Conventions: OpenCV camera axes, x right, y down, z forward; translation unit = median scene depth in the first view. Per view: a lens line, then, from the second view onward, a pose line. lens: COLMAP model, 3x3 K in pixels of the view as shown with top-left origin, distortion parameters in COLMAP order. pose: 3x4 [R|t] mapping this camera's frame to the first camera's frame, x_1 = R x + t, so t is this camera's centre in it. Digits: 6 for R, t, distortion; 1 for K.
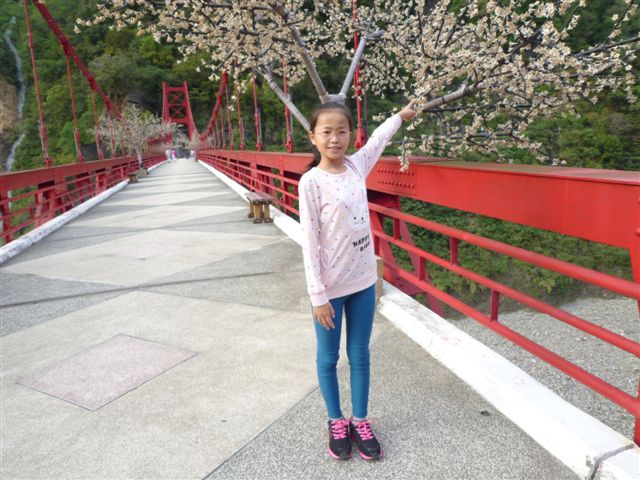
lens RADIAL K [[480.5, 0, 322.7], [0, 480.5, 240.9], [0, 0, 1]] dist [-0.052425, 0.006022]
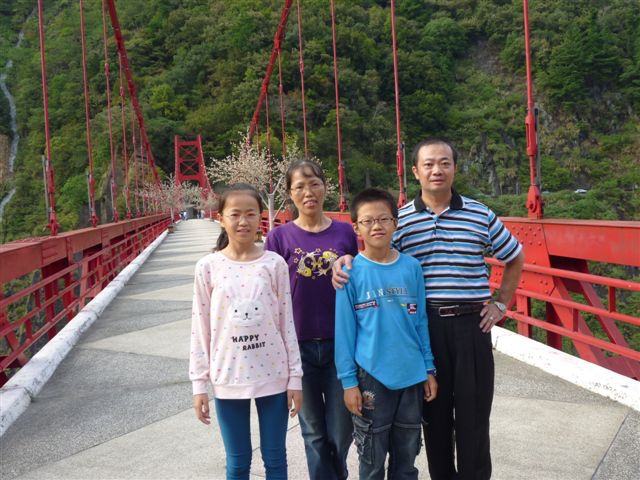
lens RADIAL K [[626.0, 0, 324.2], [0, 626.0, 240.0], [0, 0, 1]] dist [-0.073387, 0.019724]
pose [[0.997894, 0.008075, -0.064366, 0.078833], [-0.017095, 0.989884, -0.140846, 0.077432], [0.062578, 0.141649, 0.987937, -0.392889]]
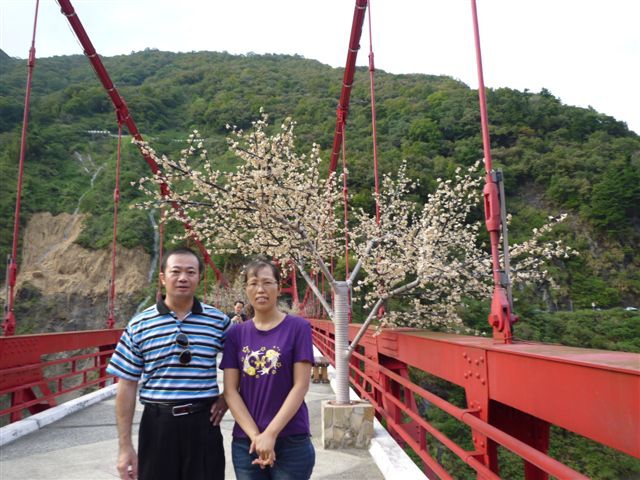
lens RADIAL K [[480.5, 0, 322.7], [0, 480.5, 240.9], [0, 0, 1]] dist [-0.052425, 0.006022]
pose [[0.977568, 0.001597, -0.210615, 0.026498], [-0.074204, 0.938468, -0.337300, 0.006294], [0.197117, 0.345362, 0.917535, -0.034453]]
